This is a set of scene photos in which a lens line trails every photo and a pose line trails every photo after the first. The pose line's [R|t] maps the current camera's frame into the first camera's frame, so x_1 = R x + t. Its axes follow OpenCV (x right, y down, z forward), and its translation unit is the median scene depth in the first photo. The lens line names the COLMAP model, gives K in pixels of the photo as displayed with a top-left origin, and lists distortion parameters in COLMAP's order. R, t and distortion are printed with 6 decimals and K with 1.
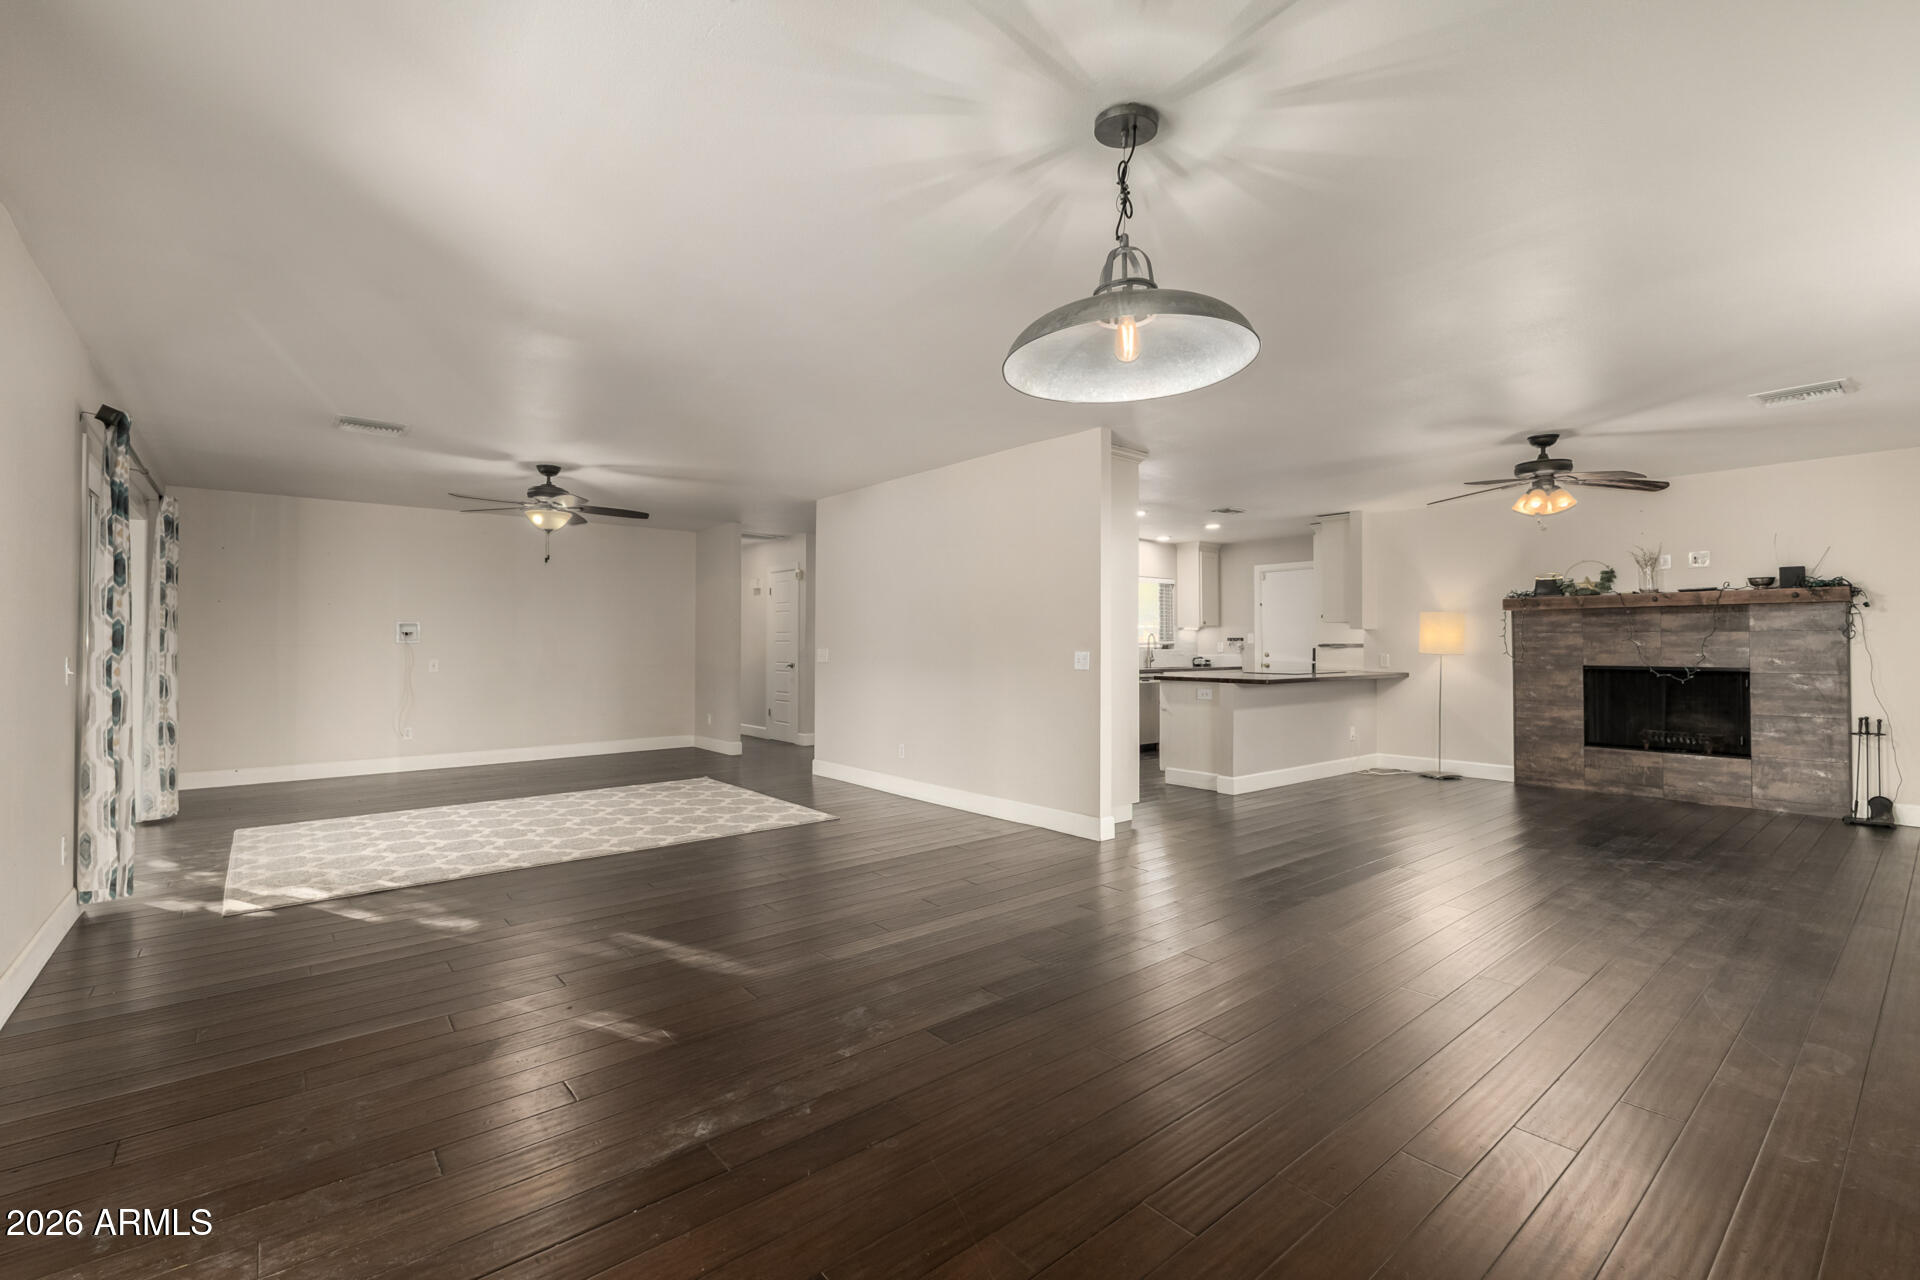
lens RADIAL K [[826.8, 0, 964.6], [0, 826.8, 637.4], [0, 0, 1]] dist [0.019124, -0.007909]
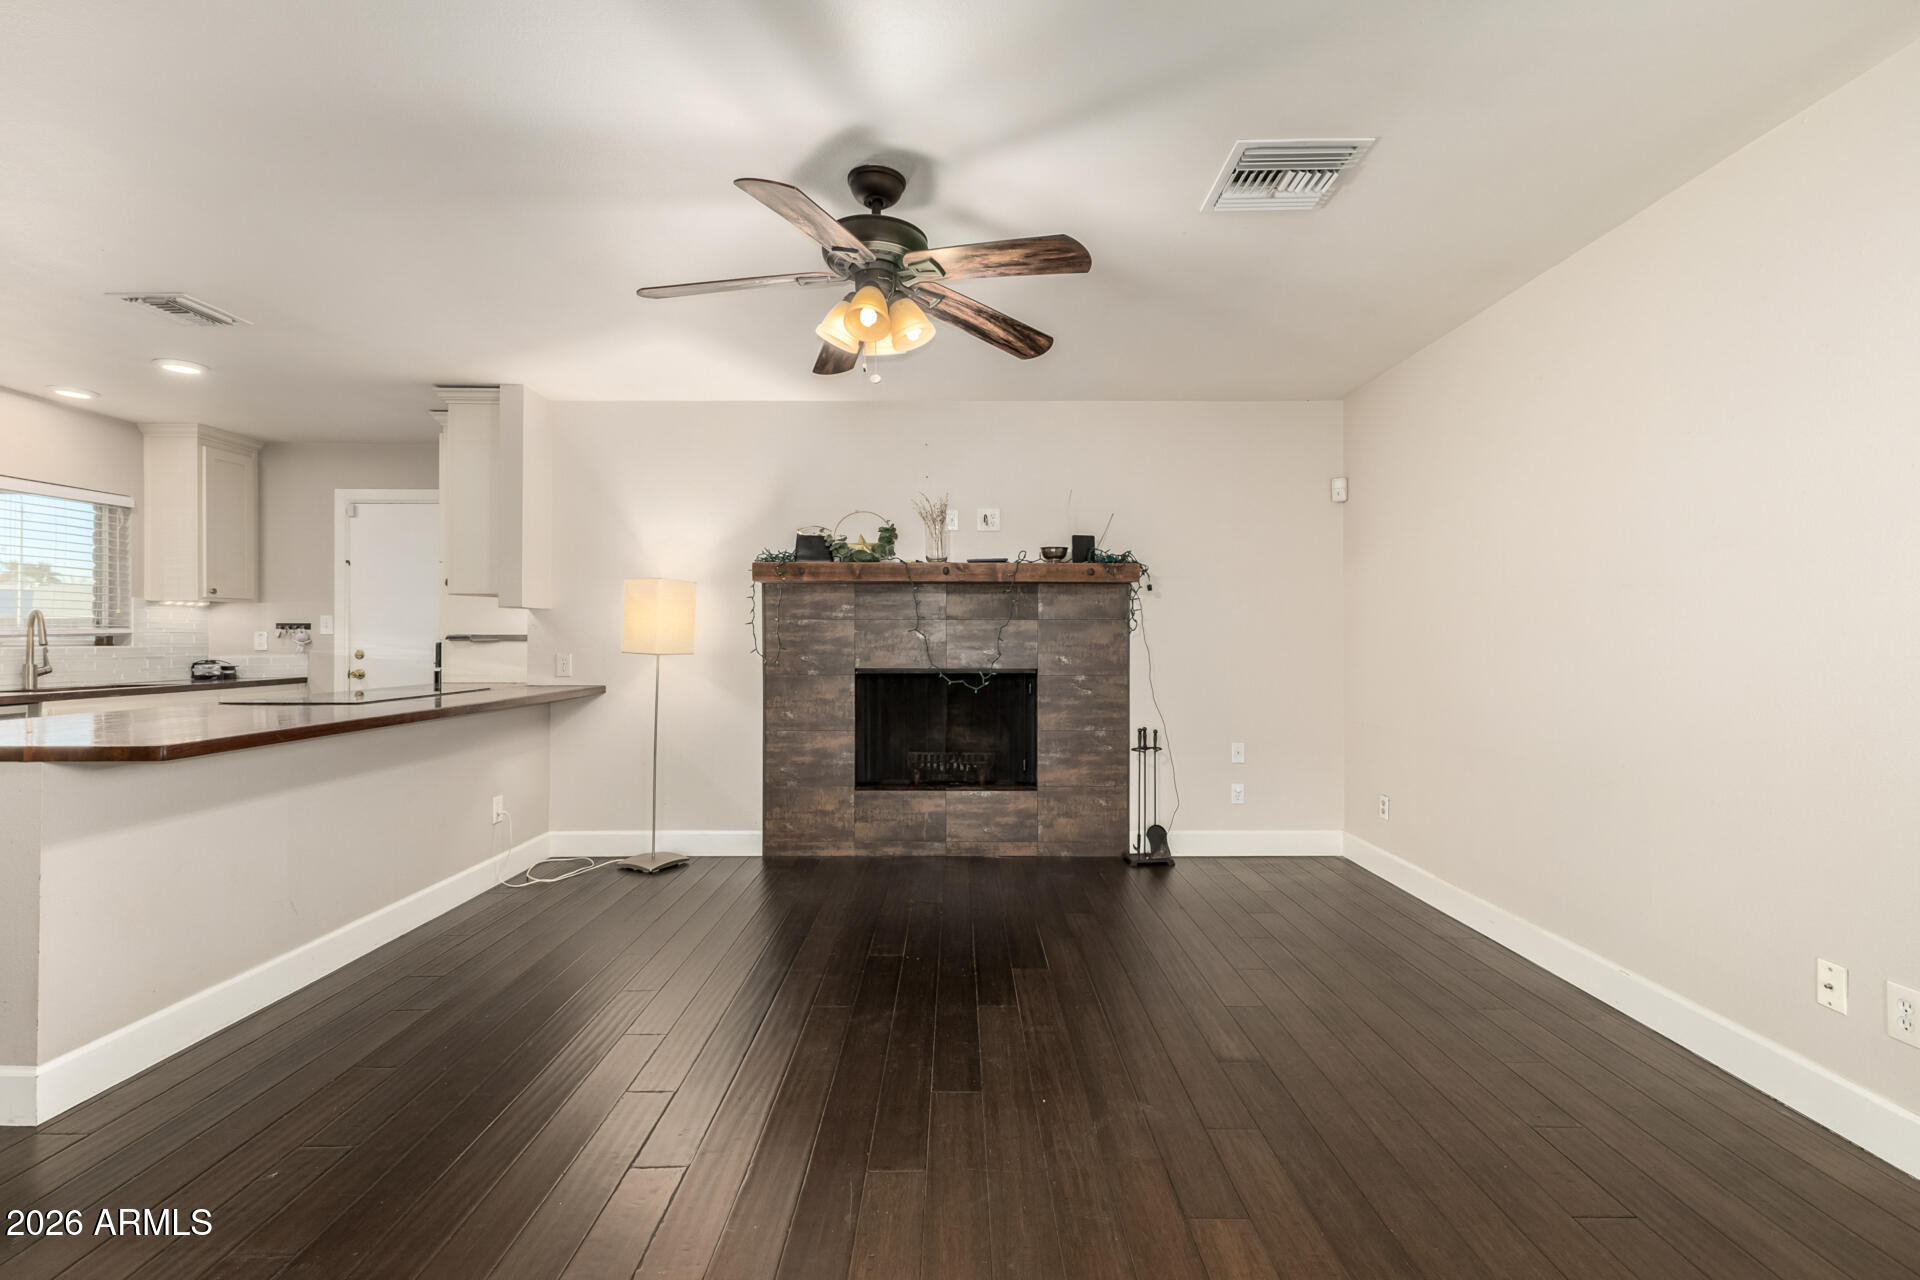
lens RADIAL K [[826.8, 0, 964.6], [0, 826.8, 637.4], [0, 0, 1]] dist [0.019124, -0.007909]
pose [[0.632757, 0.002250, 0.774347, 0.286628], [-0.008996, 0.999950, 0.004445, 0.005074], [-0.774298, -0.009778, 0.632745, 0.514427]]
